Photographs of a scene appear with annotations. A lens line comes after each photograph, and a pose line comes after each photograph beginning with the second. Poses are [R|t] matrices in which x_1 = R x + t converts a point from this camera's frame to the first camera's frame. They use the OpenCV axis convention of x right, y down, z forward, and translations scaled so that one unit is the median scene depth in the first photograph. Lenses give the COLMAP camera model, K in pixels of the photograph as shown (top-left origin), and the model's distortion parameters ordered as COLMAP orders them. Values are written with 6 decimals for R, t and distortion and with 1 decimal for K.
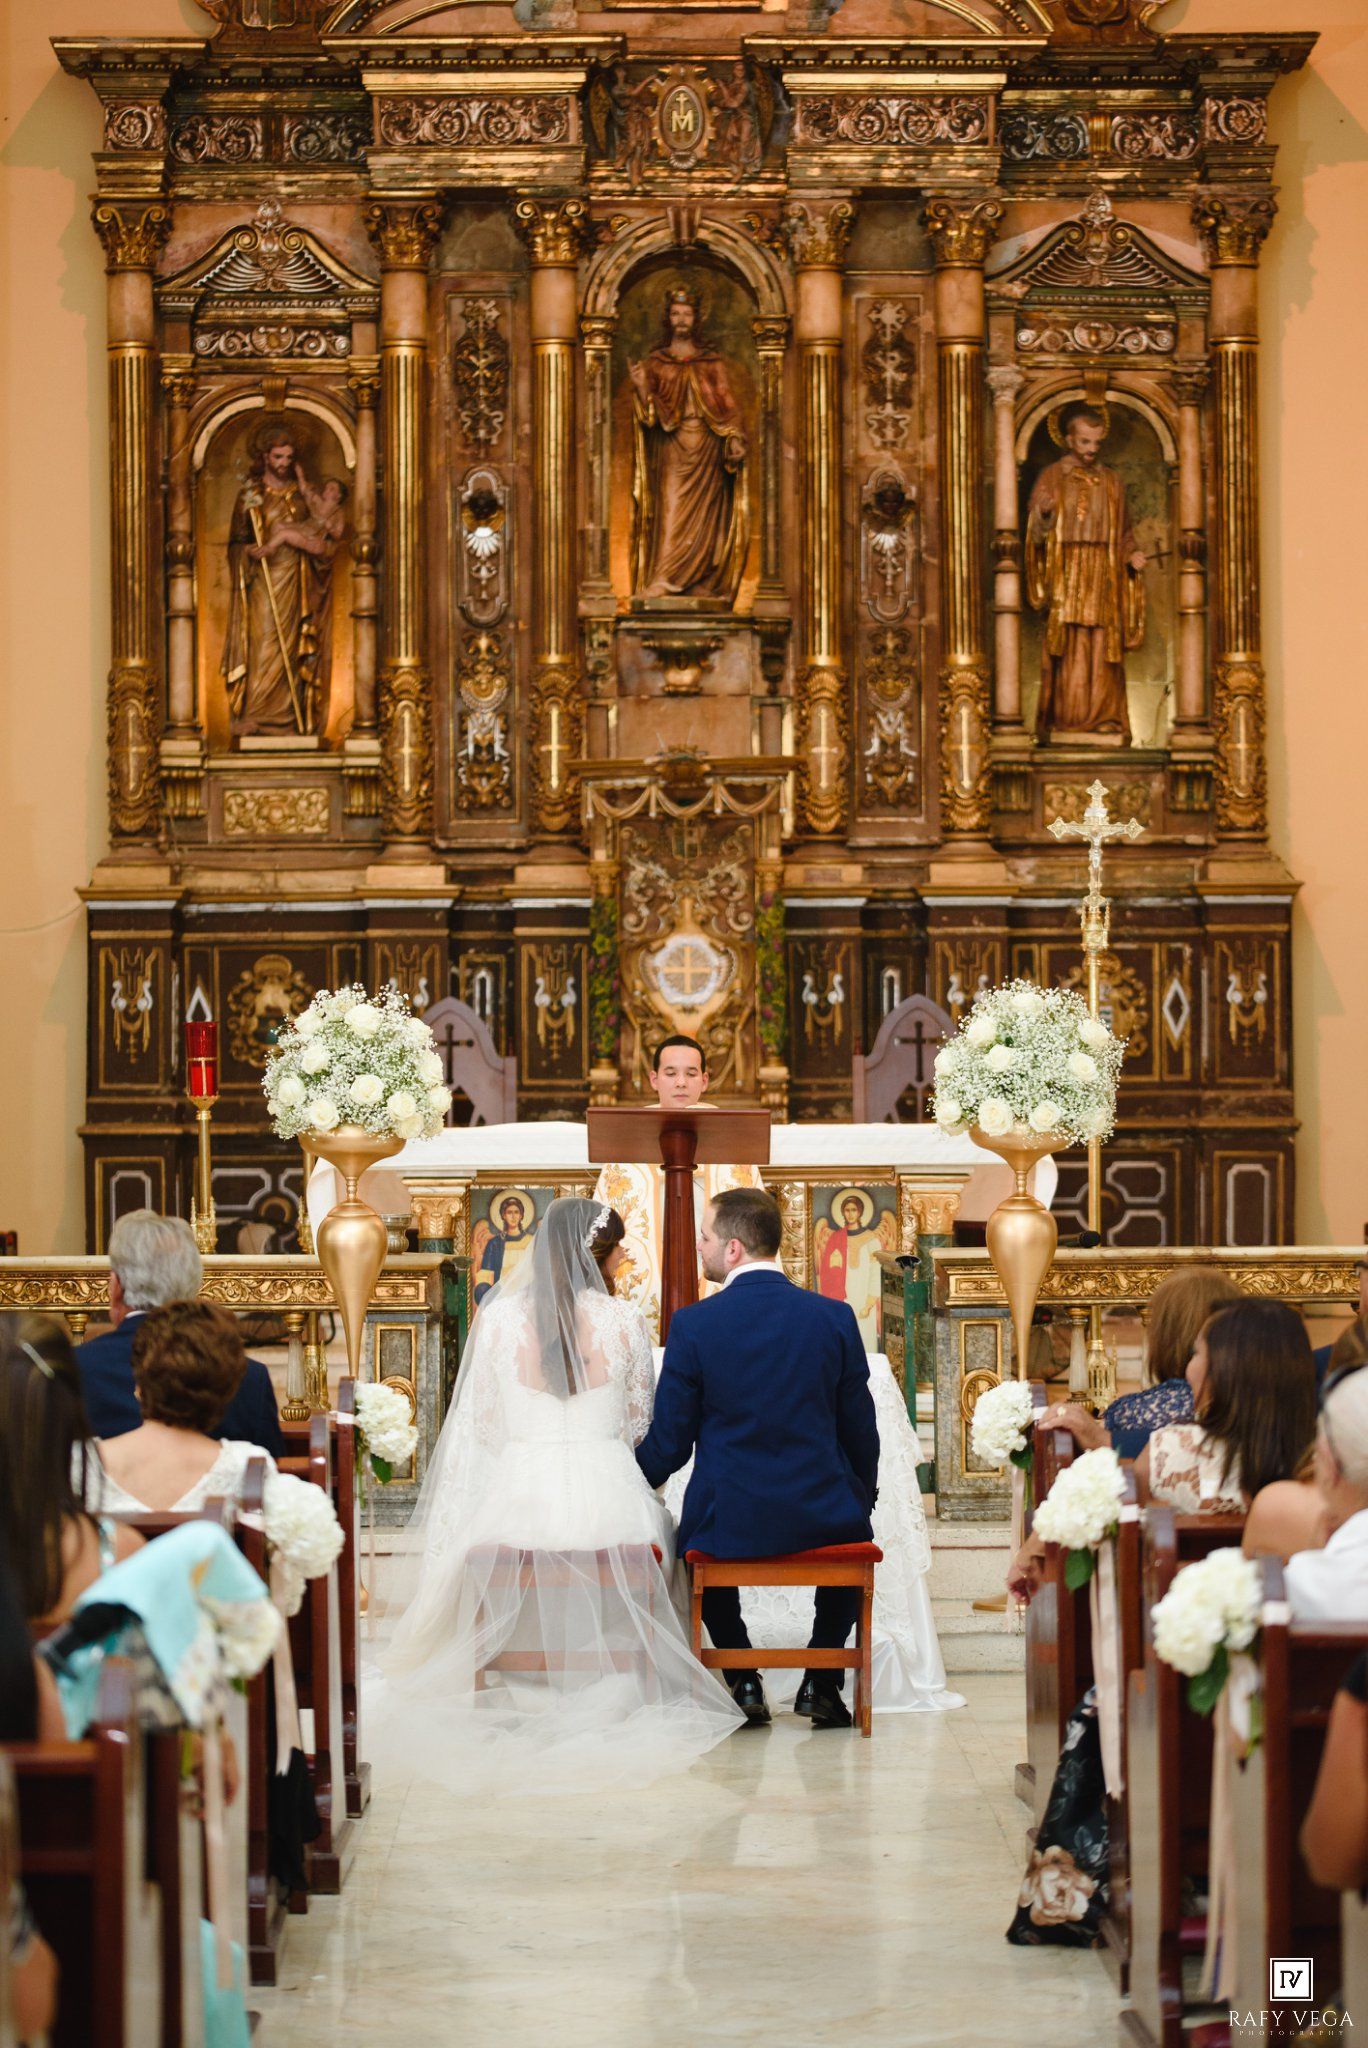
lens RADIAL K [[6203.1, 0, 686.2], [0, 6203.1, 1025.0], [0, 0, 1]] dist [-0.127948, 0.000000]
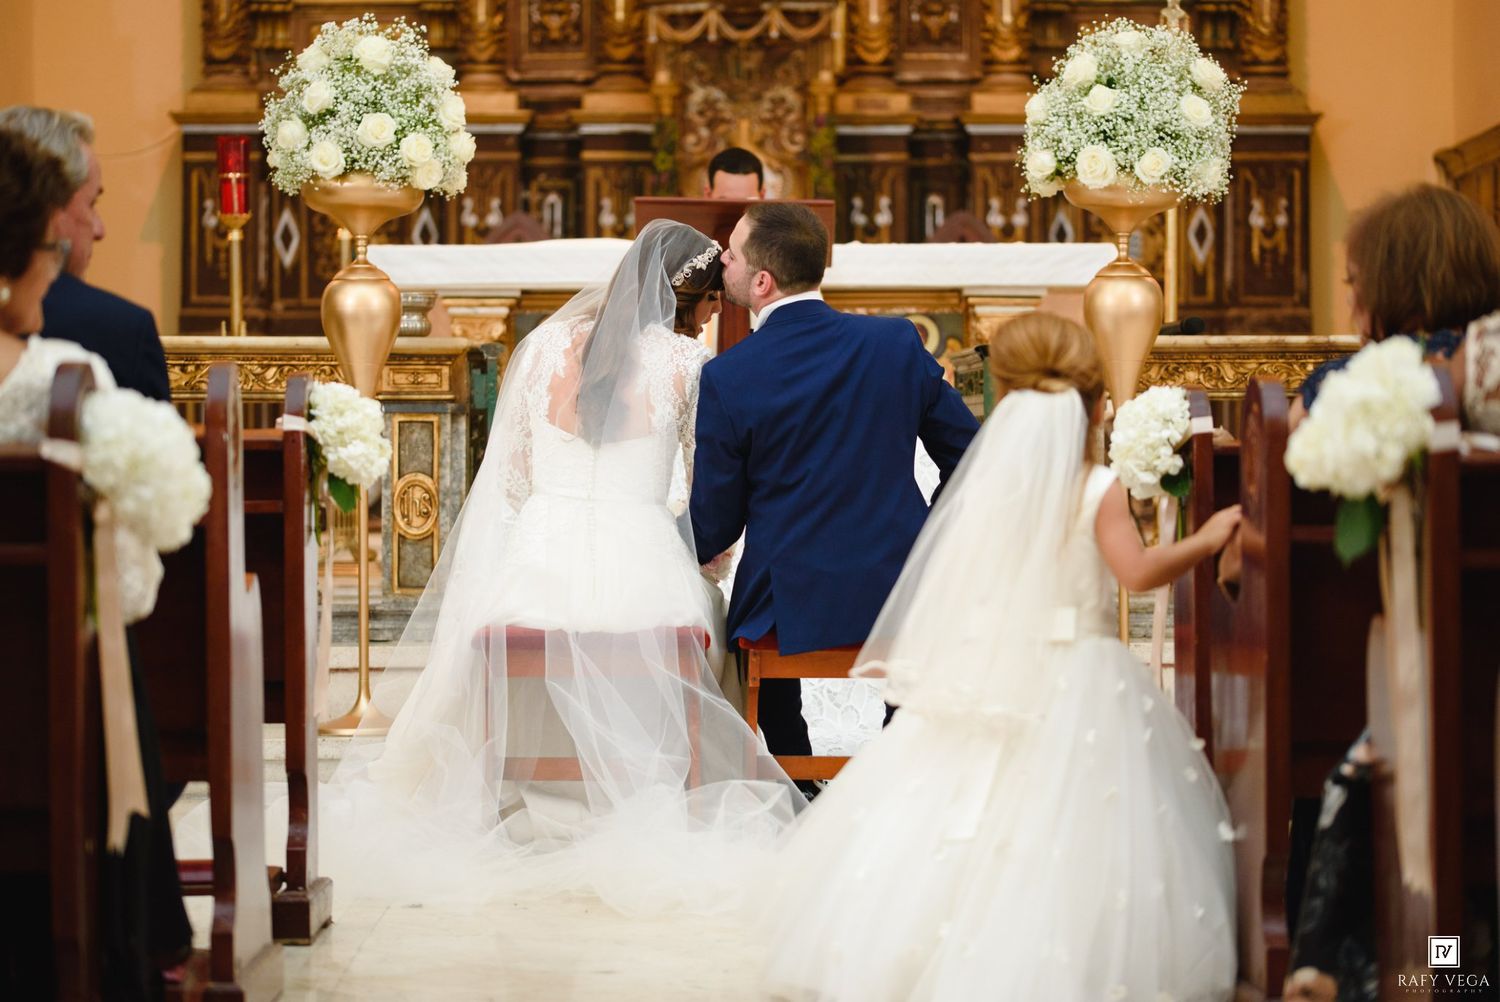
lens RADIAL K [[4543.3, 0, 748.3], [0, 4543.3, 500.4], [0, 0, 1]] dist [-0.127948, 0.000000]
pose [[0.999985, 0.005357, 0.001400, 0.000120], [-0.005378, 0.999866, 0.015465, 0.032597], [-0.001317, -0.015473, 0.999879, 0.224309]]
